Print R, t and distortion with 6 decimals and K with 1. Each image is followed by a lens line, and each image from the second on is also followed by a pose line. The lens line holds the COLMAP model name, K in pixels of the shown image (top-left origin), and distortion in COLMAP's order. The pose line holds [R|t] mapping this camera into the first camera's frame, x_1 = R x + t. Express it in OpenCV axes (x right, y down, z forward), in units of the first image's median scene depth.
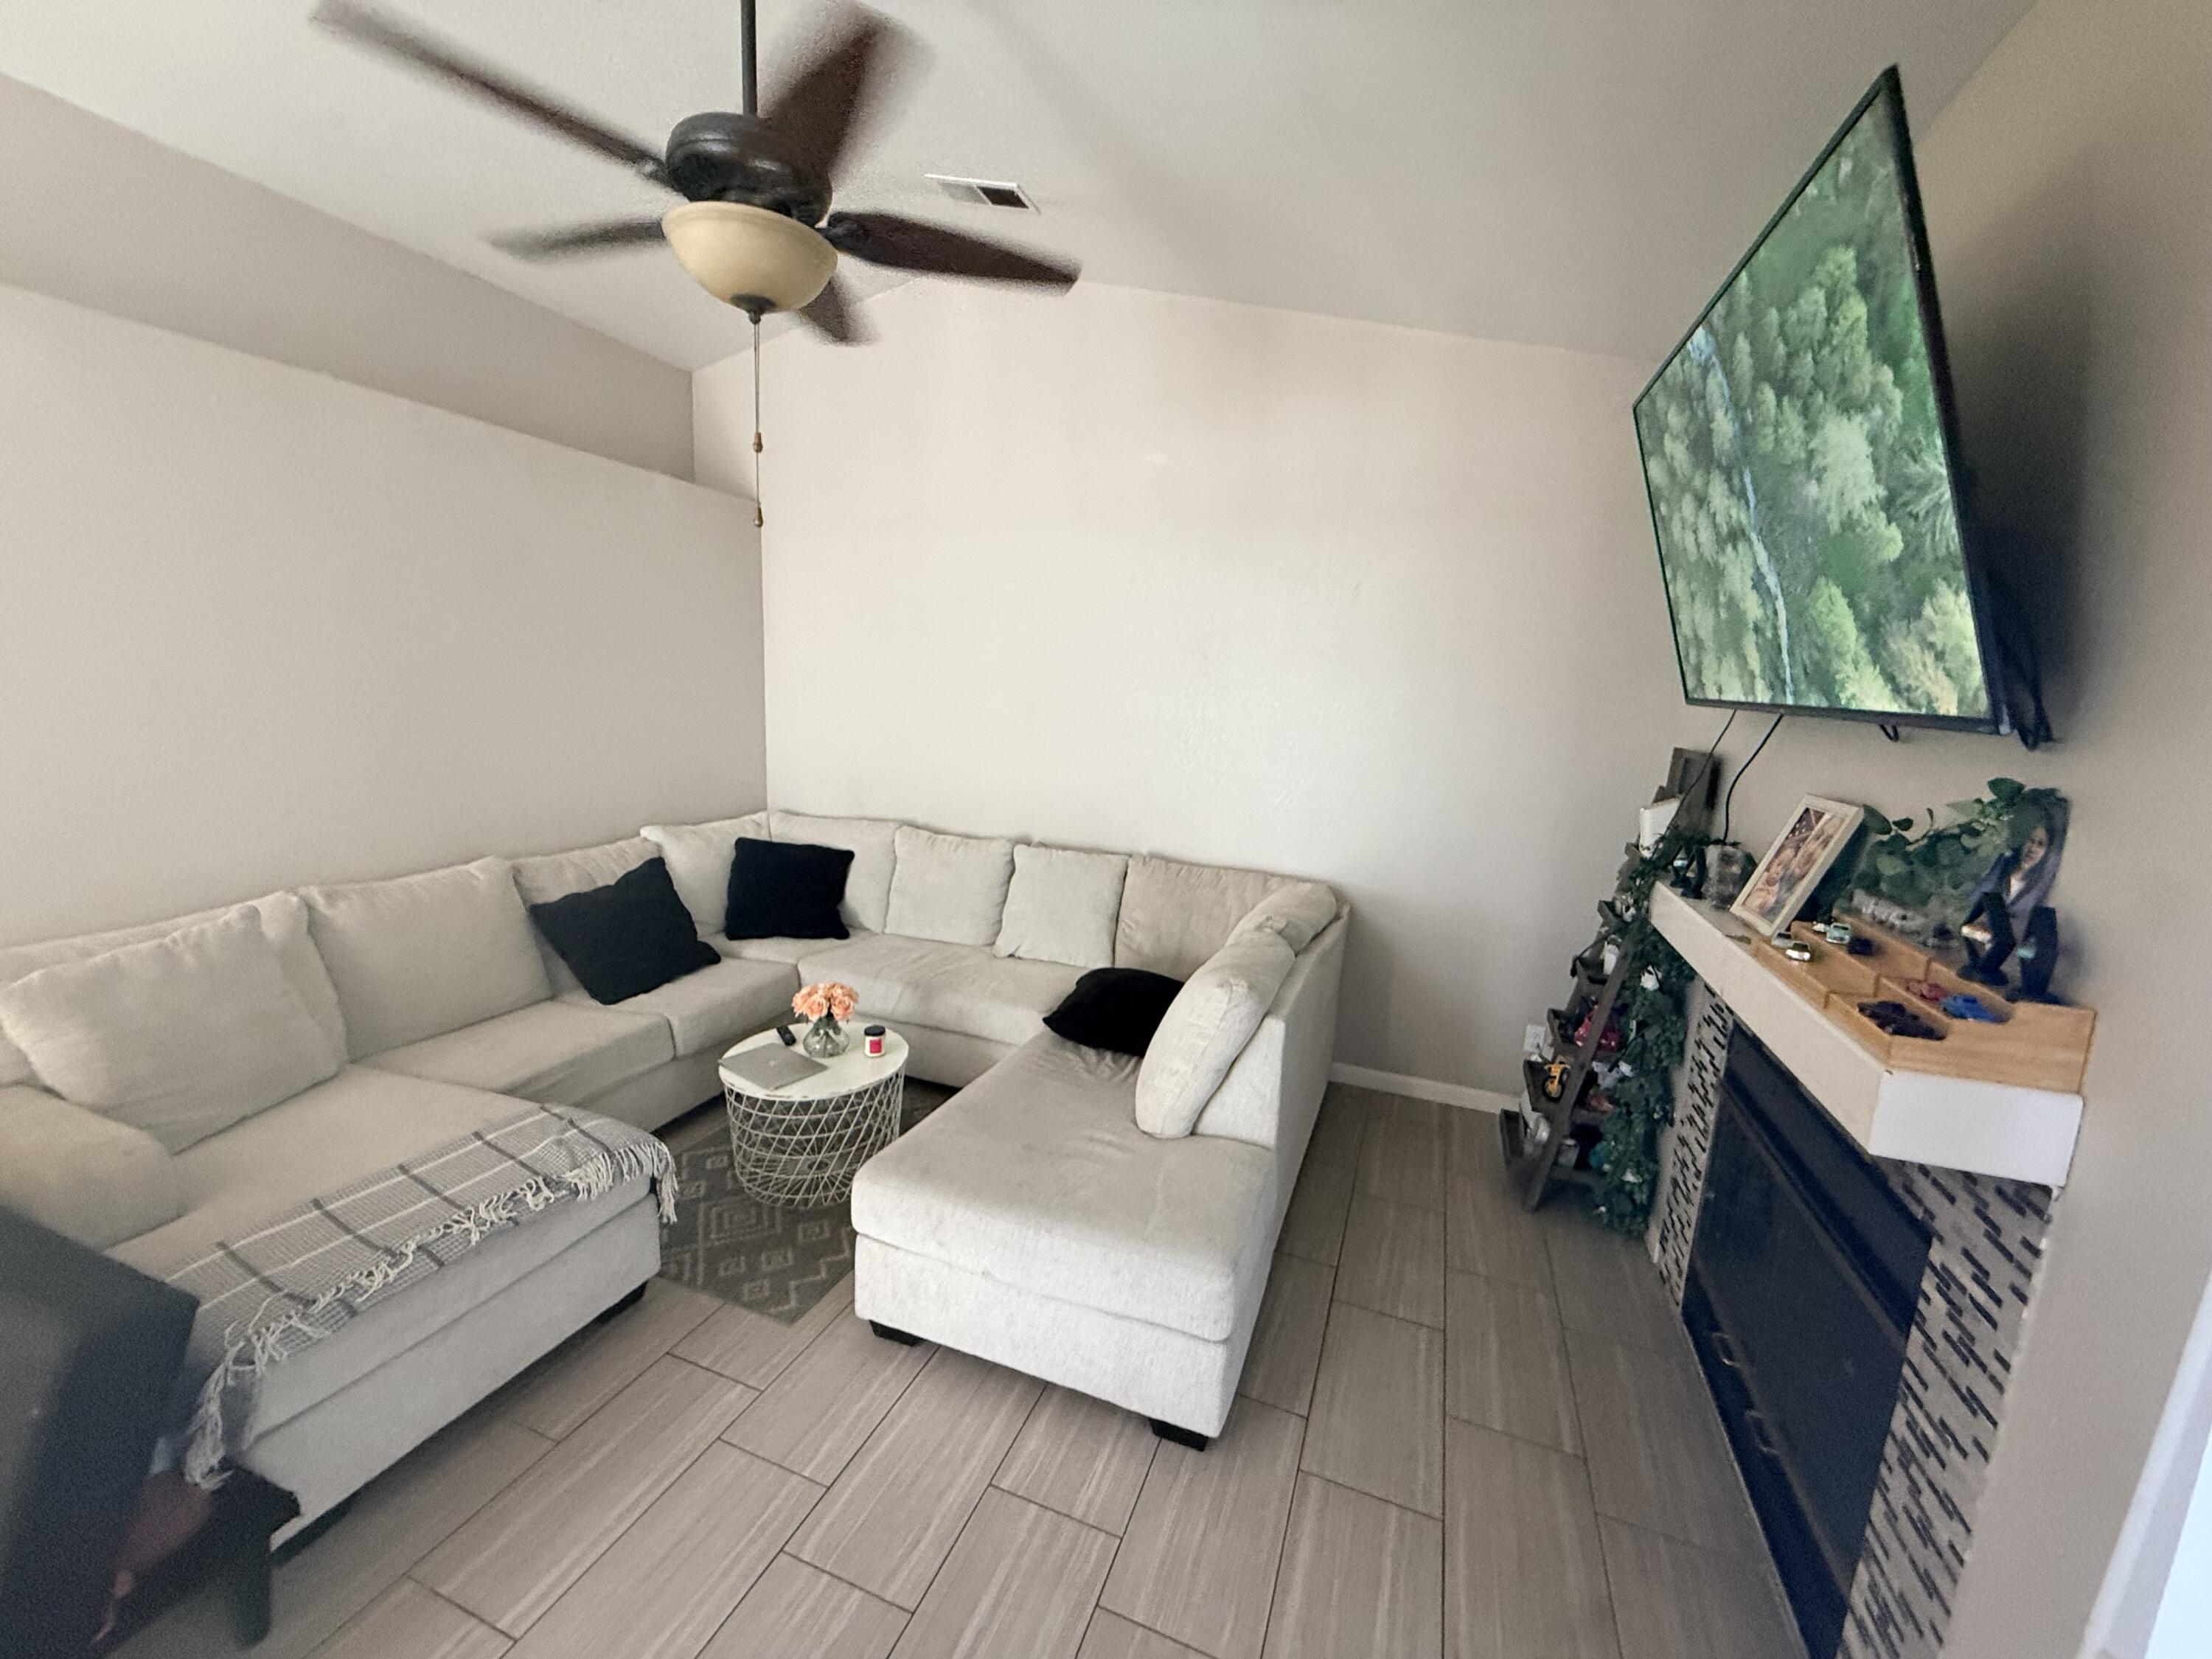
lens RADIAL K [[872.8, 0, 1096.3], [0, 872.8, 826.1], [0, 0, 1]] dist [-0.001440, 0.000964]
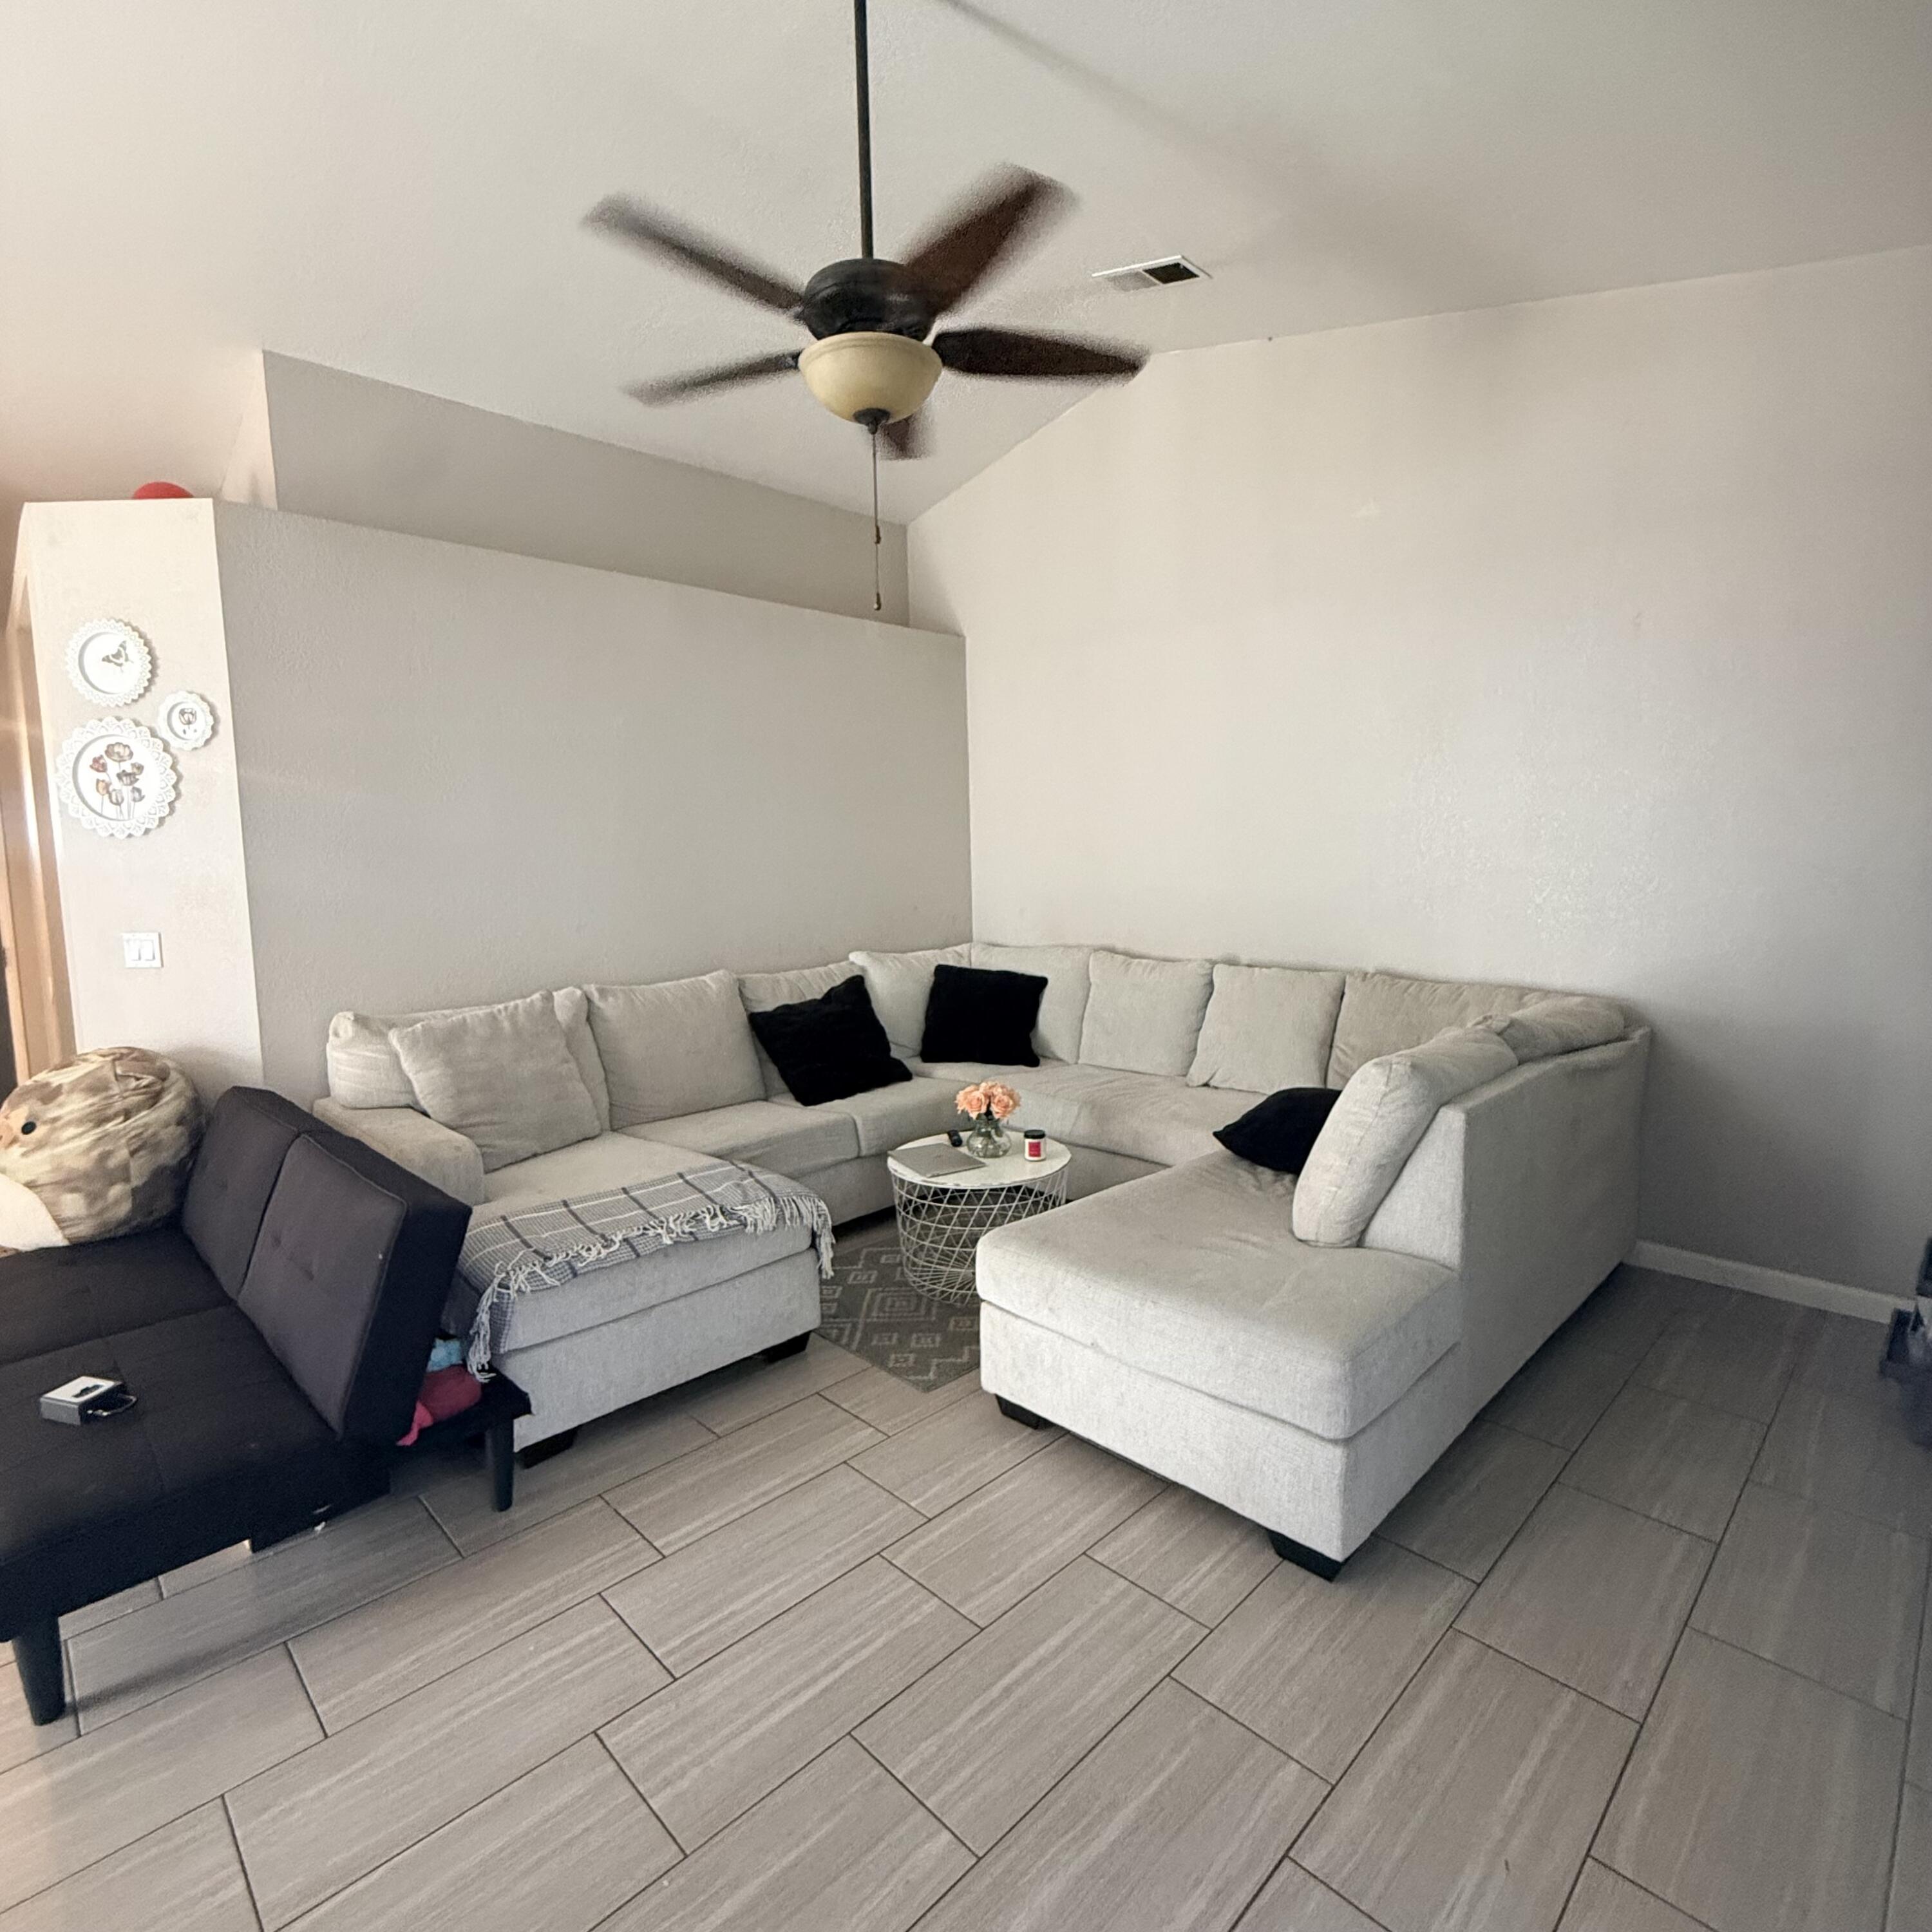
lens RADIAL K [[1064.2, 0, 1009.5], [0, 1064.2, 981.0], [0, 0, 1]] dist [-0.003081, 0.009092]
pose [[0.912784, -0.023856, -0.407745, 0.246044], [-0.005552, 0.997476, -0.070788, 0.180495], [0.408404, 0.066878, 0.910348, -0.110078]]
